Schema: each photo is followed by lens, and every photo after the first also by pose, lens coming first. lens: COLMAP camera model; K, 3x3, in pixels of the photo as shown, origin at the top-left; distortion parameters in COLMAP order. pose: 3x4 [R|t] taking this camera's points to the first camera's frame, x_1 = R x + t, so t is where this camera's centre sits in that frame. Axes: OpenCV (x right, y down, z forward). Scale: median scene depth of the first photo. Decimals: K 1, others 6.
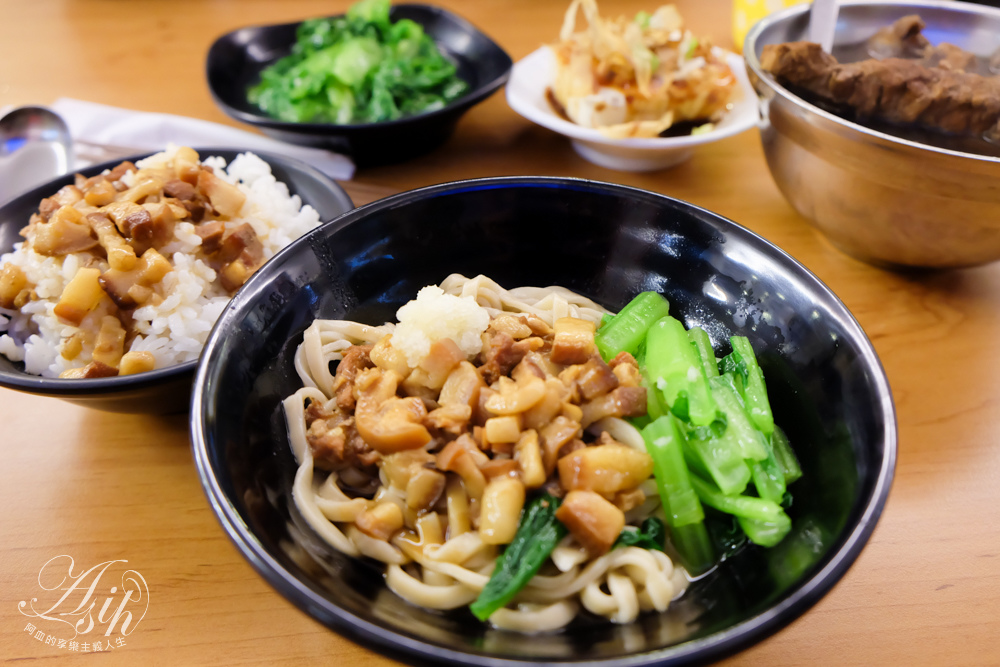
lens RADIAL K [[773.7, 0, 500.4], [0, 773.7, 336.7], [0, 0, 1]] dist [0.081223, -0.002226]
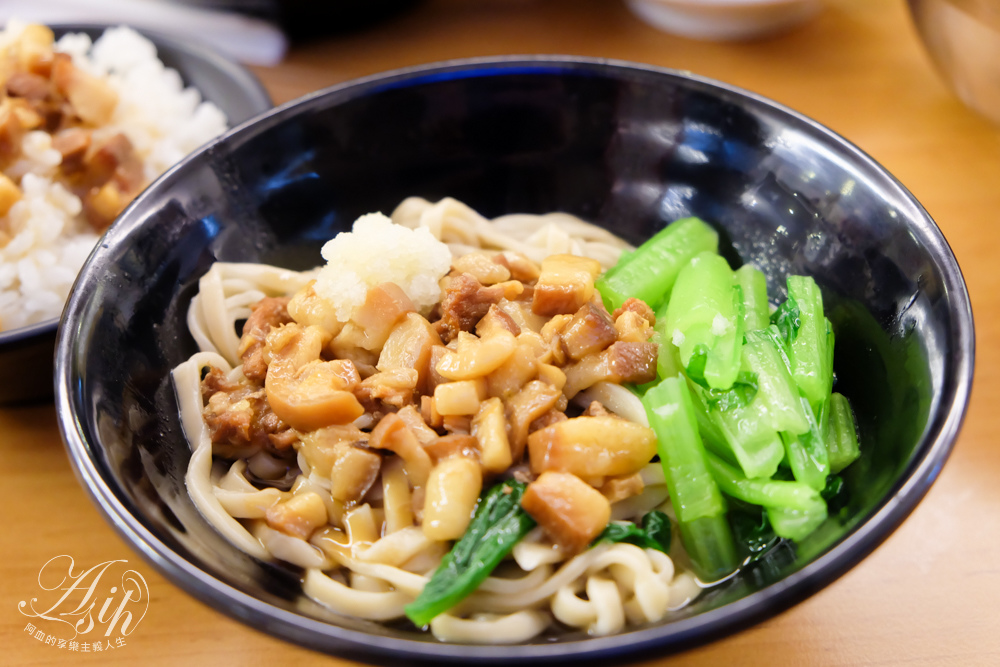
lens RADIAL K [[1468.0, 0, 499.1], [0, 1468.0, 330.4], [0, 0, 1]] dist [0.088667, 0.000000]
pose [[0.997914, -0.012499, -0.063341, 0.125457], [0.012233, 0.999915, -0.004588, 0.056414], [0.063393, 0.003804, 0.997981, -0.396251]]
